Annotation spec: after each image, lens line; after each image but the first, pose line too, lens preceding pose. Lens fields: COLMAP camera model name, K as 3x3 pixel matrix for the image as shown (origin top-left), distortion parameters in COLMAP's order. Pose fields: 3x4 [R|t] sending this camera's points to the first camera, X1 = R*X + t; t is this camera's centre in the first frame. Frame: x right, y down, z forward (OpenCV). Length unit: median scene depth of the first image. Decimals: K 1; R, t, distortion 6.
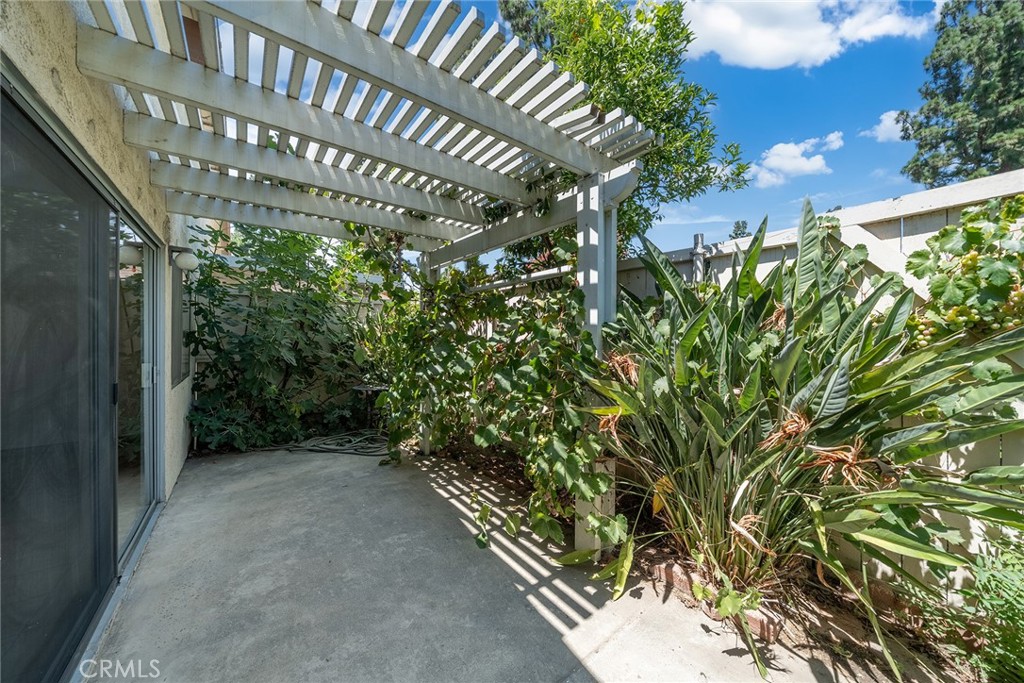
lens RADIAL K [[350.1, 0, 508.8], [0, 350.1, 342.7], [0, 0, 1]] dist [-0.000698, -0.000038]
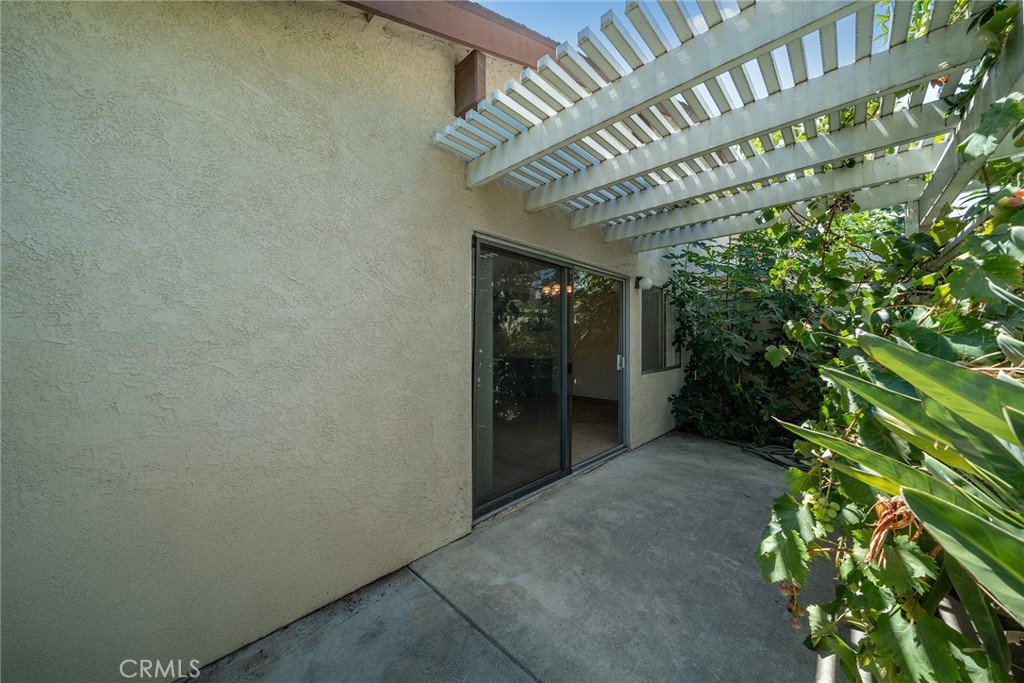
lens RADIAL K [[350.1, 0, 511.0], [0, 350.1, 336.6], [0, 0, 1]] dist [-0.000698, -0.000038]
pose [[0.151088, -0.012656, -0.988439, 0.408118], [-0.011541, 0.999827, -0.014566, 0.008347], [0.988453, 0.013608, 0.150916, 0.265597]]
